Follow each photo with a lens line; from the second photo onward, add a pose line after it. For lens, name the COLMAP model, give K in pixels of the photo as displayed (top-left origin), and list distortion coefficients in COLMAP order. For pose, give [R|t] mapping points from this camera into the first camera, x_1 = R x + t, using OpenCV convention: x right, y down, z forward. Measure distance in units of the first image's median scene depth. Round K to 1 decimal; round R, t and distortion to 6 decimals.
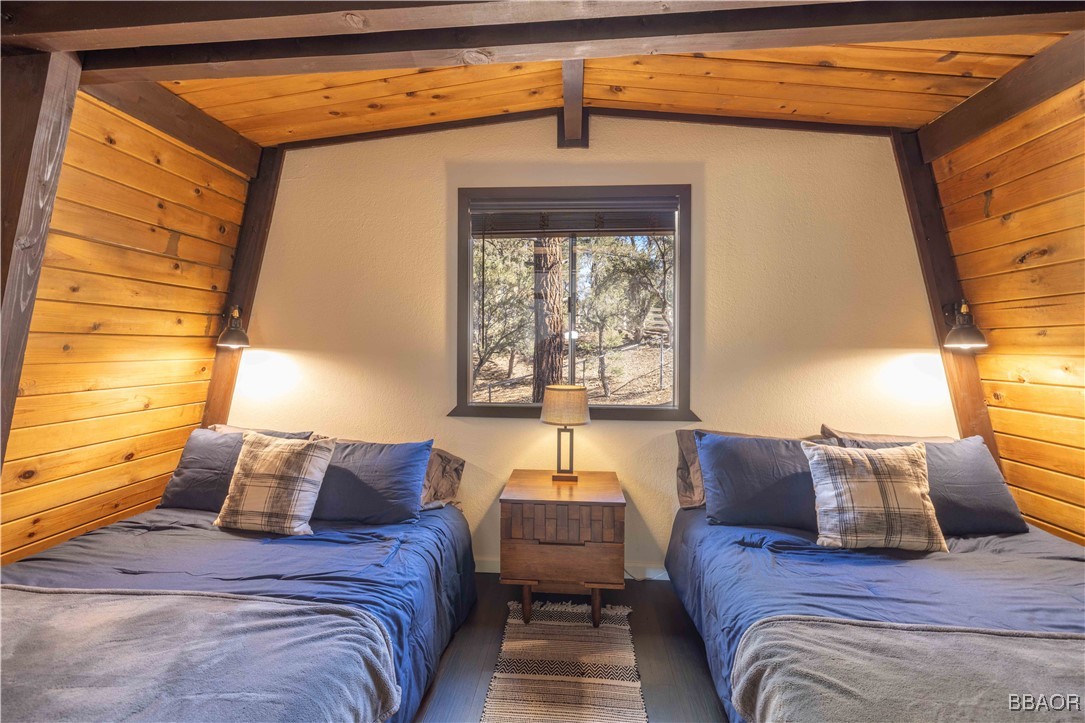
lens RADIAL K [[453.6, 0, 537.4], [0, 453.6, 354.7], [0, 0, 1]] dist [-0.000739, -0.000101]
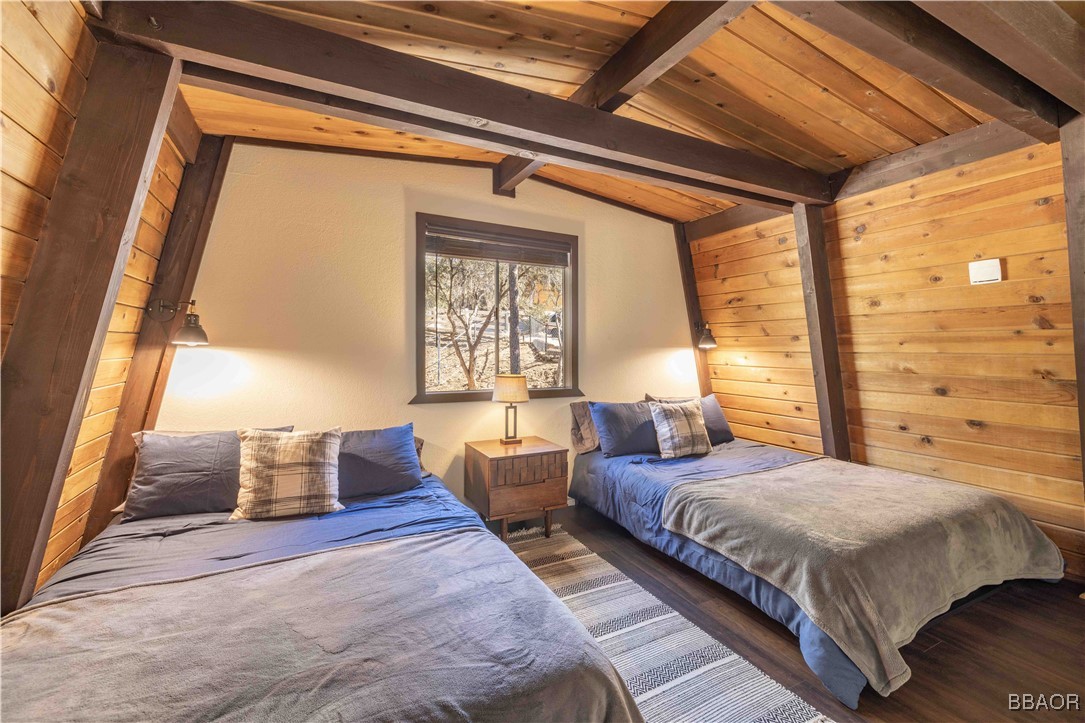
lens RADIAL K [[453.6, 0, 537.4], [0, 453.6, 354.7], [0, 0, 1]] dist [-0.000739, -0.000101]
pose [[0.848307, -0.006752, 0.529461, -0.657653], [0.004499, 0.999975, 0.005544, 0.002018], [-0.529485, -0.002320, 0.848316, -0.216930]]
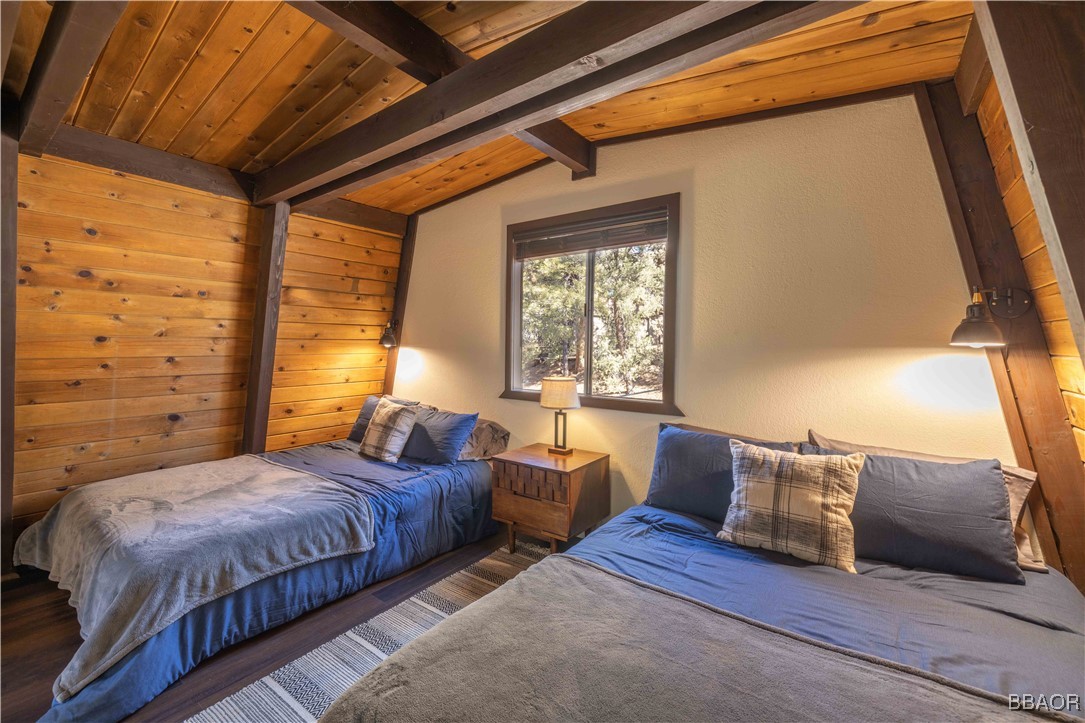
lens RADIAL K [[453.6, 0, 537.4], [0, 453.6, 354.7], [0, 0, 1]] dist [-0.000739, -0.000101]
pose [[0.848804, 0.009956, -0.528614, 0.734458], [-0.007836, 0.999950, 0.006251, -0.000607], [0.528650, -0.001163, 0.848839, -0.088853]]
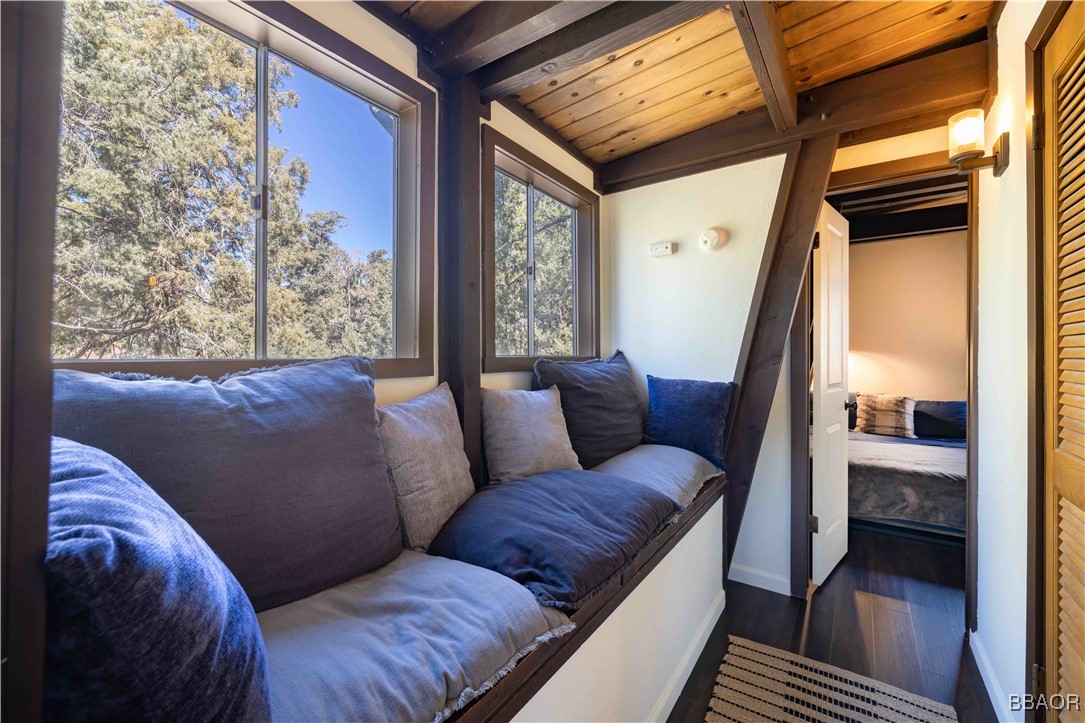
lens RADIAL K [[453.6, 0, 537.4], [0, 453.6, 354.7], [0, 0, 1]] dist [-0.000739, -0.000101]
pose [[0.865276, -0.004253, -0.501278, -0.925372], [0.002349, 0.999987, -0.004429, 0.011009], [0.501291, 0.002655, 0.865275, -1.627300]]
